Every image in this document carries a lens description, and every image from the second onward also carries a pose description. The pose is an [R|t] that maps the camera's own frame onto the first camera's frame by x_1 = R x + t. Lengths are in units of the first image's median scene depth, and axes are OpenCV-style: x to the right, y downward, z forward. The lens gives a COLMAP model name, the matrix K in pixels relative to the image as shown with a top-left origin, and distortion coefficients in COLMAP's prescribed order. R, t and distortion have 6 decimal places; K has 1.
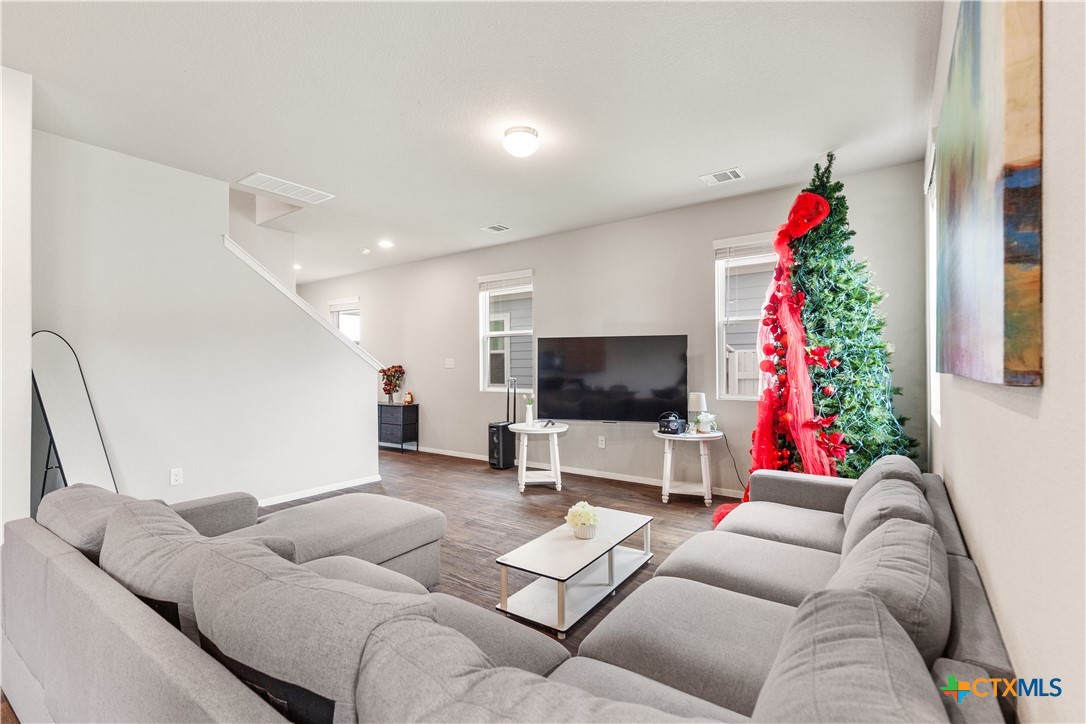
lens RADIAL K [[486.9, 0, 542.3], [0, 486.9, 362.2], [0, 0, 1]] dist [0.003632, 0.000357]
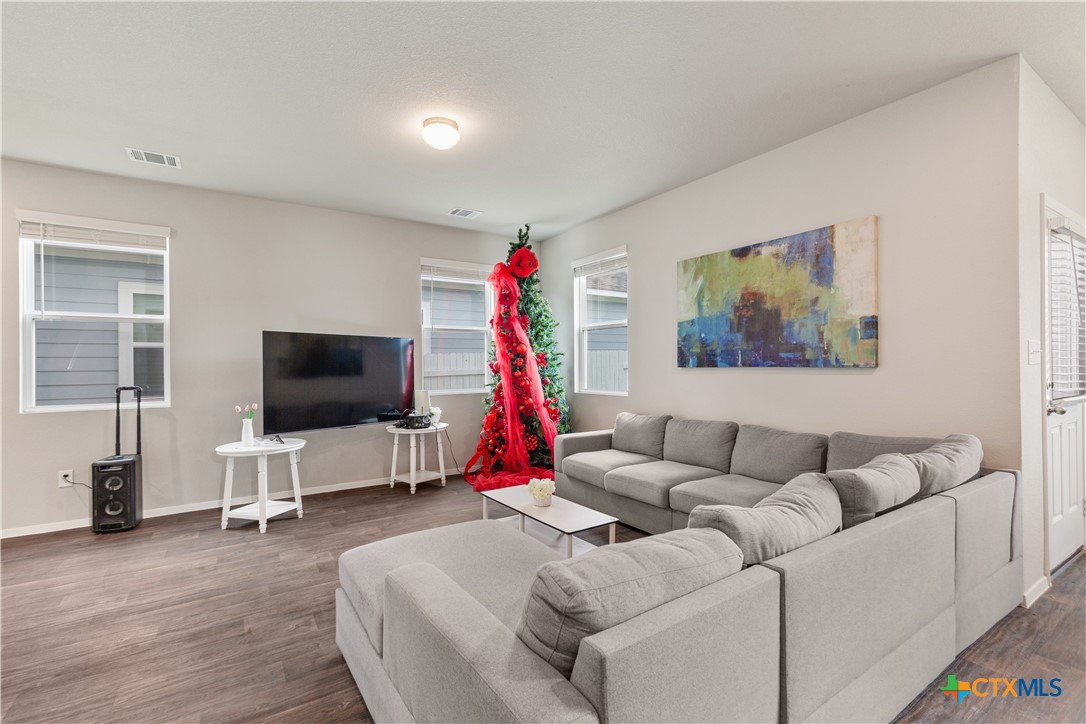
lens RADIAL K [[486.9, 0, 542.8], [0, 486.9, 363.1], [0, 0, 1]] dist [0.003632, 0.000357]
pose [[0.353149, 0.008772, 0.935526, -0.633209], [0.000702, 0.999953, -0.009641, 0.010419], [-0.935567, 0.004061, 0.353127, 0.341013]]
